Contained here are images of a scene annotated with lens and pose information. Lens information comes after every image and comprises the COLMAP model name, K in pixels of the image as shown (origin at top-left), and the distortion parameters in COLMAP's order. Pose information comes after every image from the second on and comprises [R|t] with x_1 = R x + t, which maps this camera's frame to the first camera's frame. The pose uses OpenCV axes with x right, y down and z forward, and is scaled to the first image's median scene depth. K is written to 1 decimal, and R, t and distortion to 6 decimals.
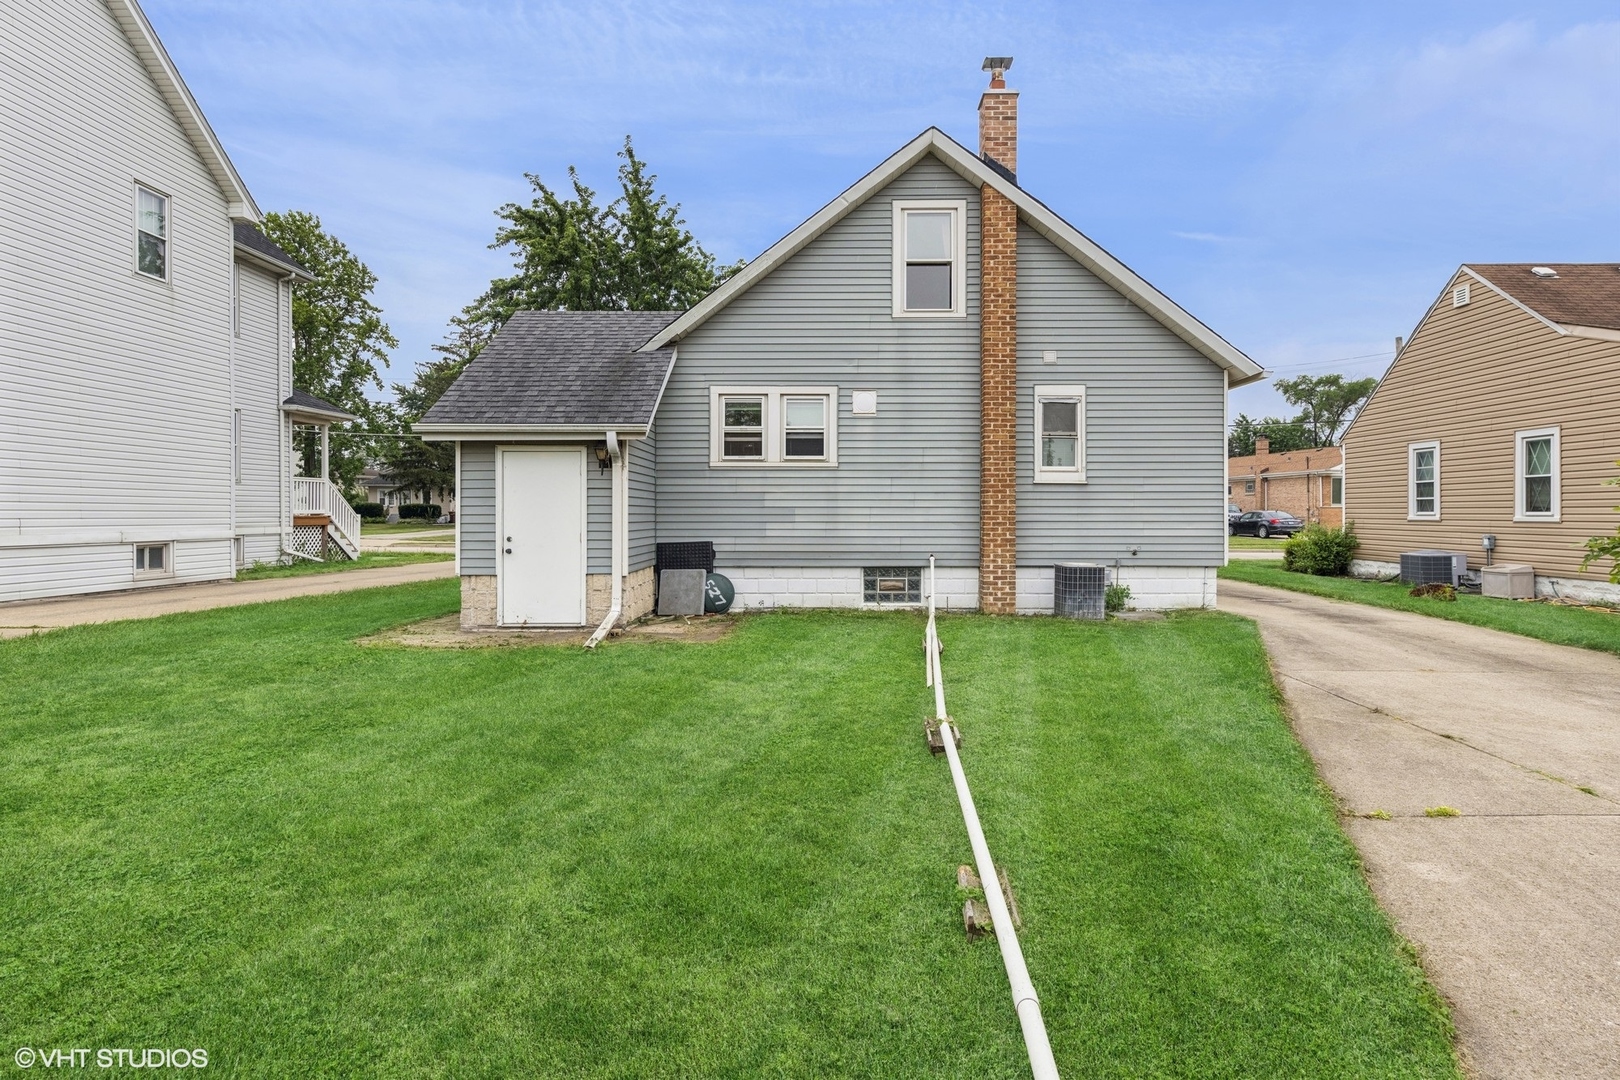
lens RADIAL K [[870.8, 0, 810.5], [0, 870.8, 517.7], [0, 0, 1]] dist [0.017601, -0.001187]
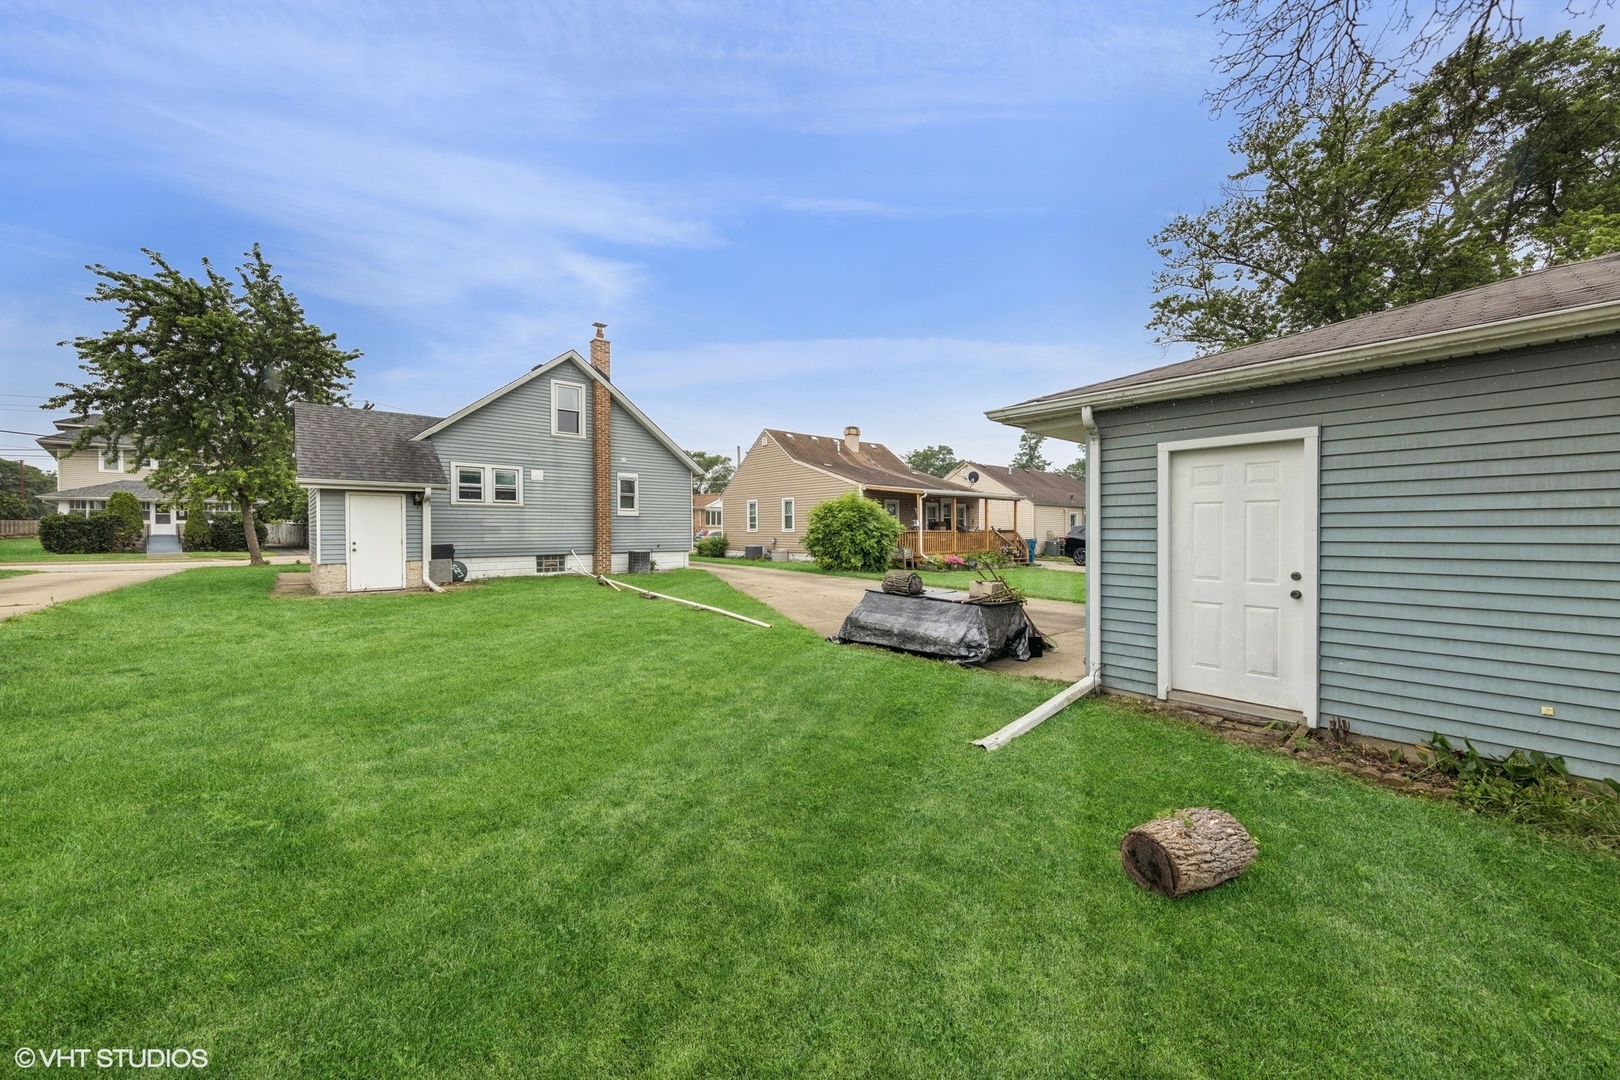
lens RADIAL K [[607.8, 0, 810.0], [0, 607.8, 540.0], [0, 0, 1]] dist [-0.000375, -0.000015]
pose [[0.749273, -0.011953, 0.662153, -0.404699], [0.004435, 0.999905, 0.013032, 0.004652], [-0.662246, -0.006828, 0.749255, -0.496523]]
